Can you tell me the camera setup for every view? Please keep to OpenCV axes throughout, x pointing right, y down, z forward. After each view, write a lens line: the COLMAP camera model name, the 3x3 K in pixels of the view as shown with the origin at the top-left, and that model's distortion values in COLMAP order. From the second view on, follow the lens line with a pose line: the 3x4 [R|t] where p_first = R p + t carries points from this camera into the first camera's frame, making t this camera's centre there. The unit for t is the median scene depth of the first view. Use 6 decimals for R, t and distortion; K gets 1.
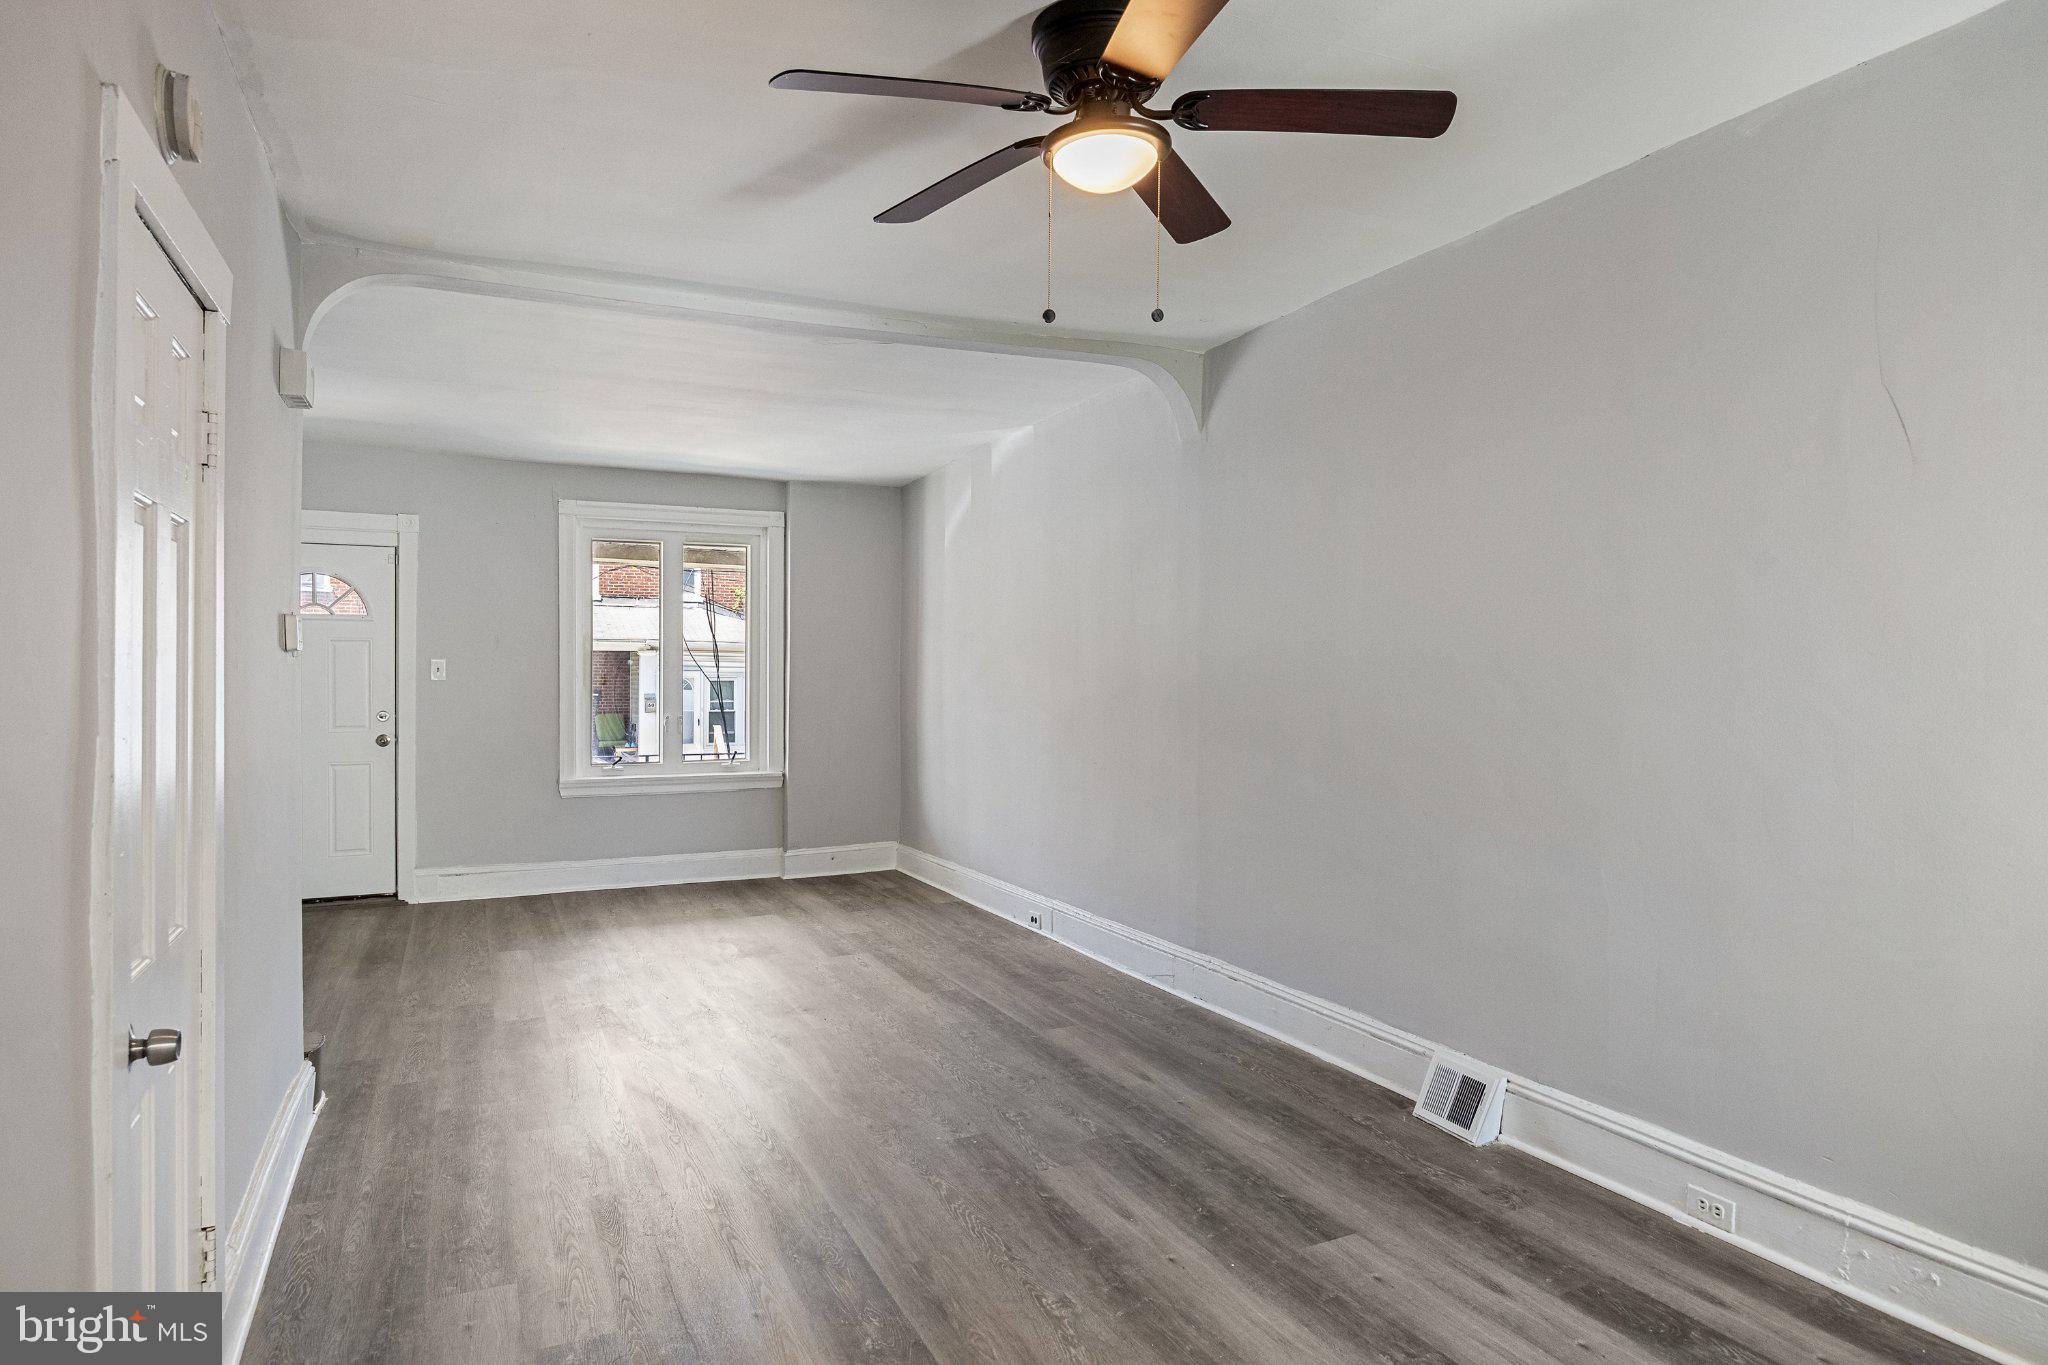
lens RADIAL K [[1196.5, 0, 1029.4], [0, 1196.5, 679.5], [0, 0, 1]] dist [-0.009373, 0.000607]
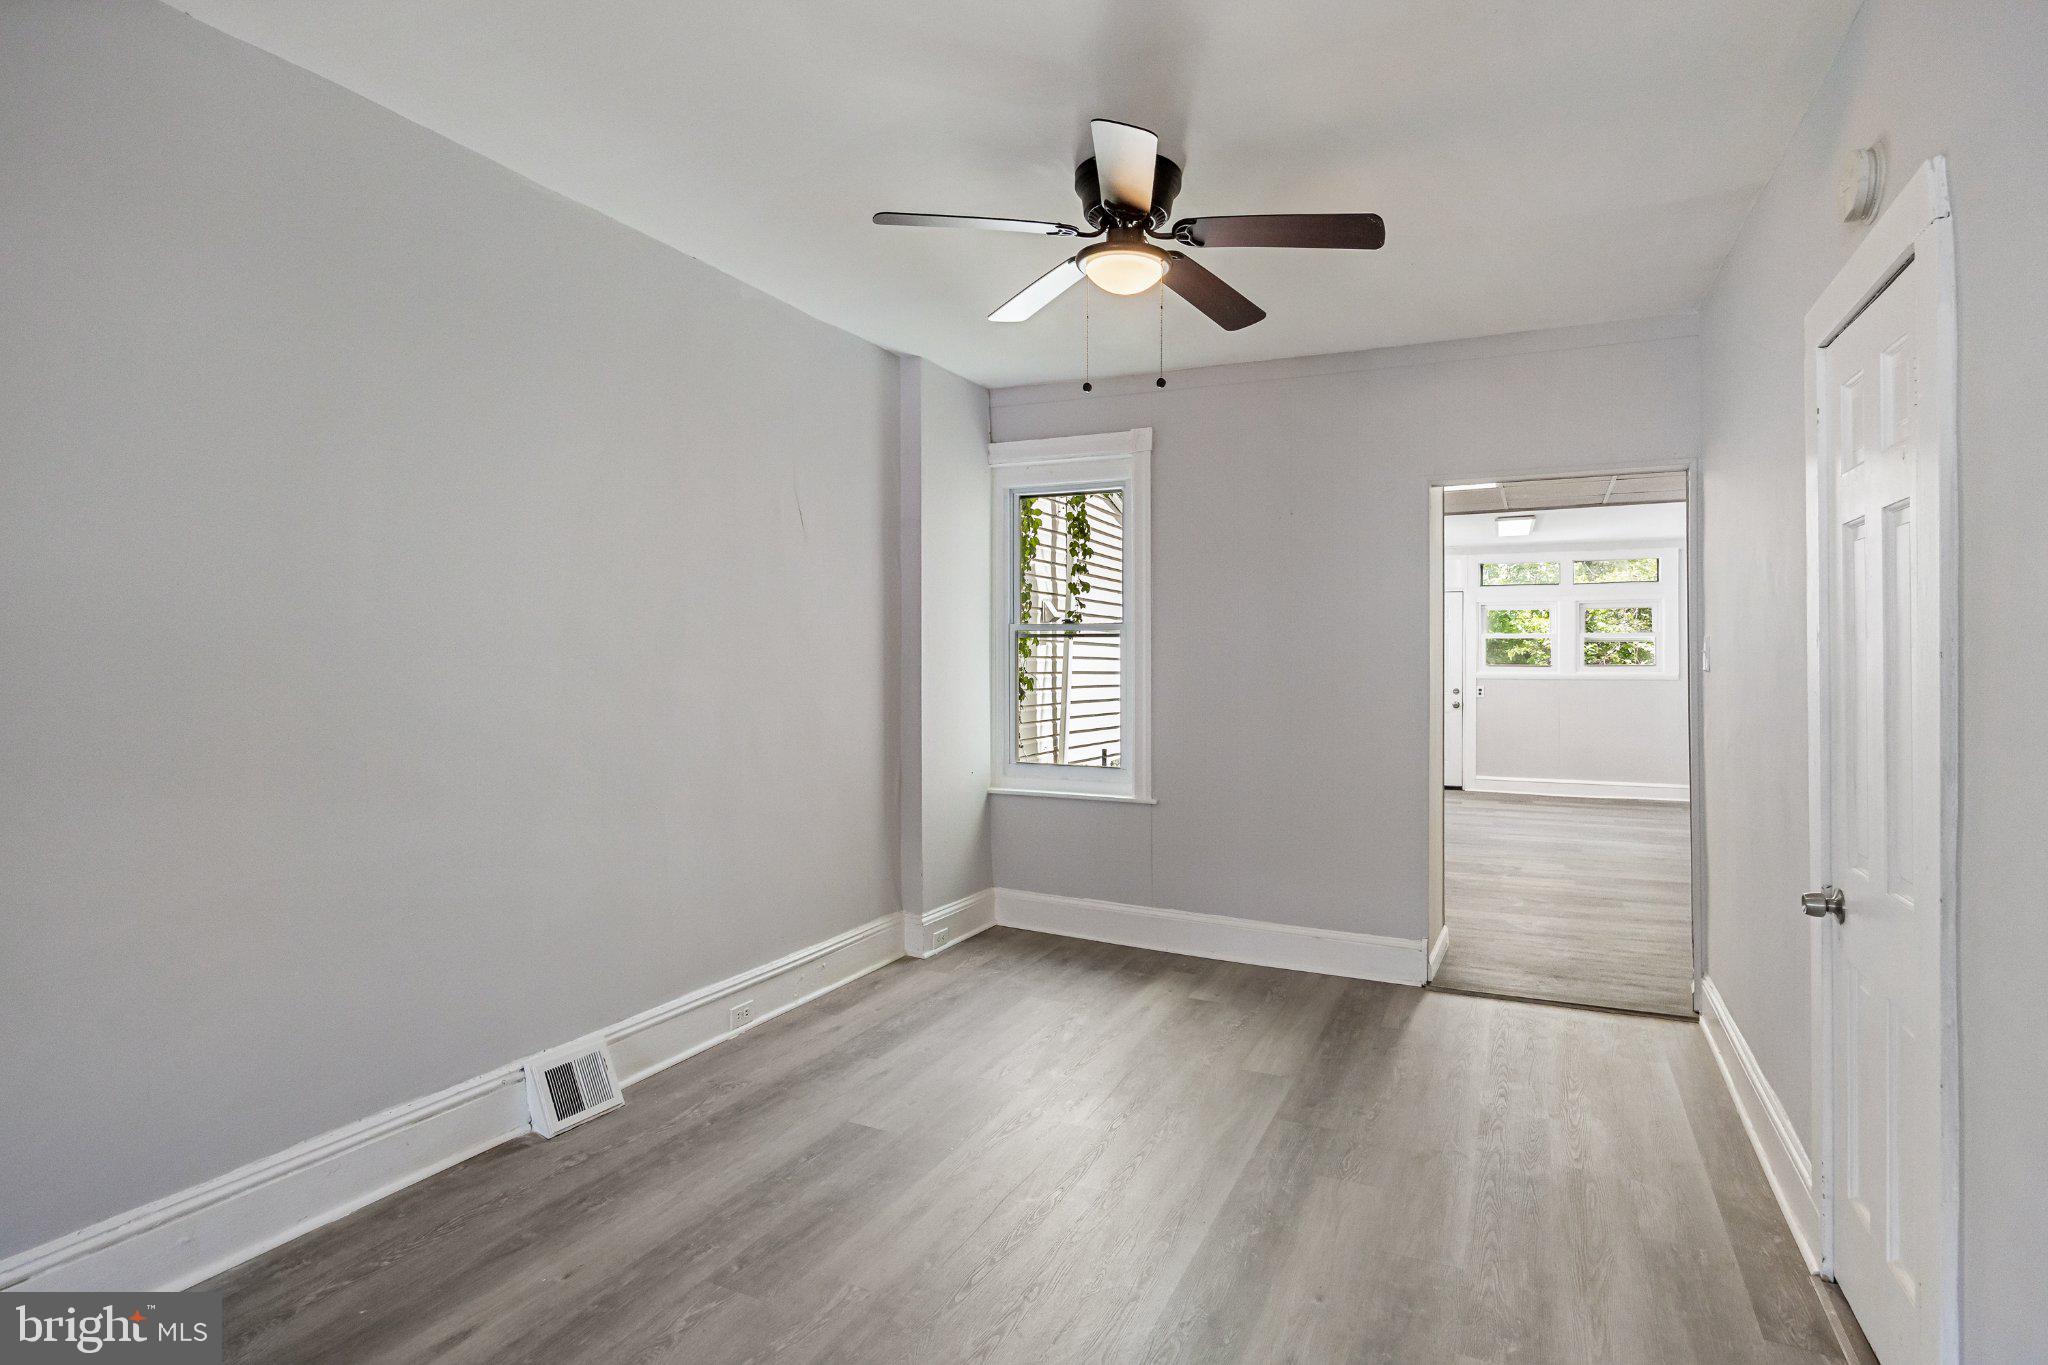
lens RADIAL K [[1055.7, 0, 1027.2], [0, 1055.7, 671.3], [0, 0, 1]] dist [-0.010782, -0.000876]
pose [[-0.632103, -0.010565, 0.774812, -0.262982], [0.000435, 0.999902, 0.013989, -0.000393], [-0.774884, 0.009179, -0.632037, 0.612810]]
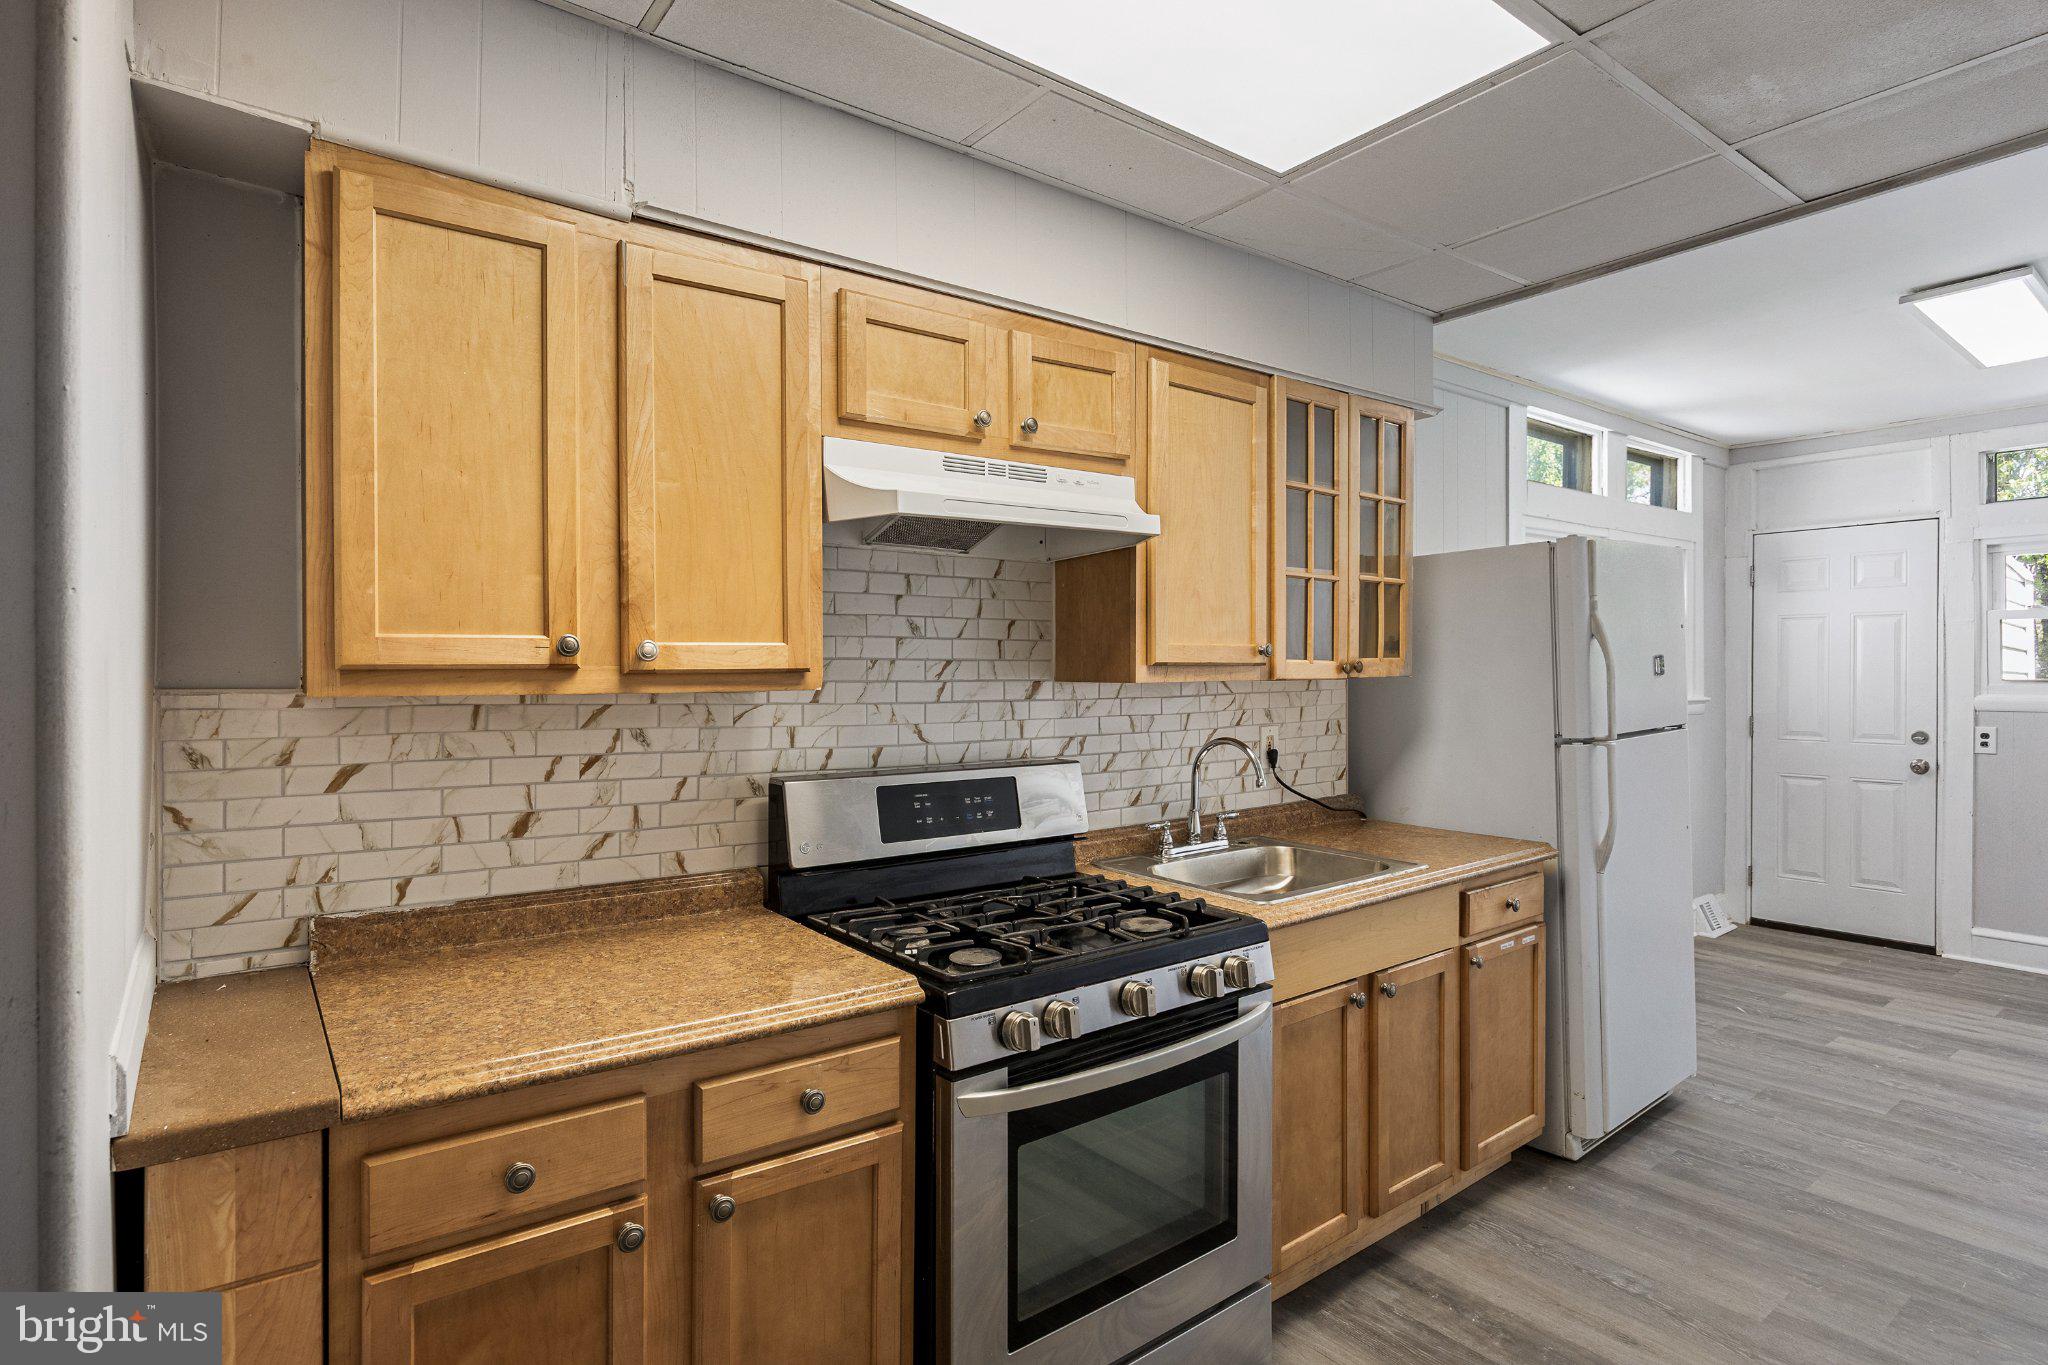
lens RADIAL K [[1055.7, 0, 1024.1], [0, 1055.7, 684.6], [0, 0, 1]] dist [-0.010782, -0.000876]
pose [[-0.211166, -0.013694, 0.977354, -0.023152], [0.012363, 0.999784, 0.016679, -0.003719], [-0.977372, 0.015605, -0.210951, -0.113641]]
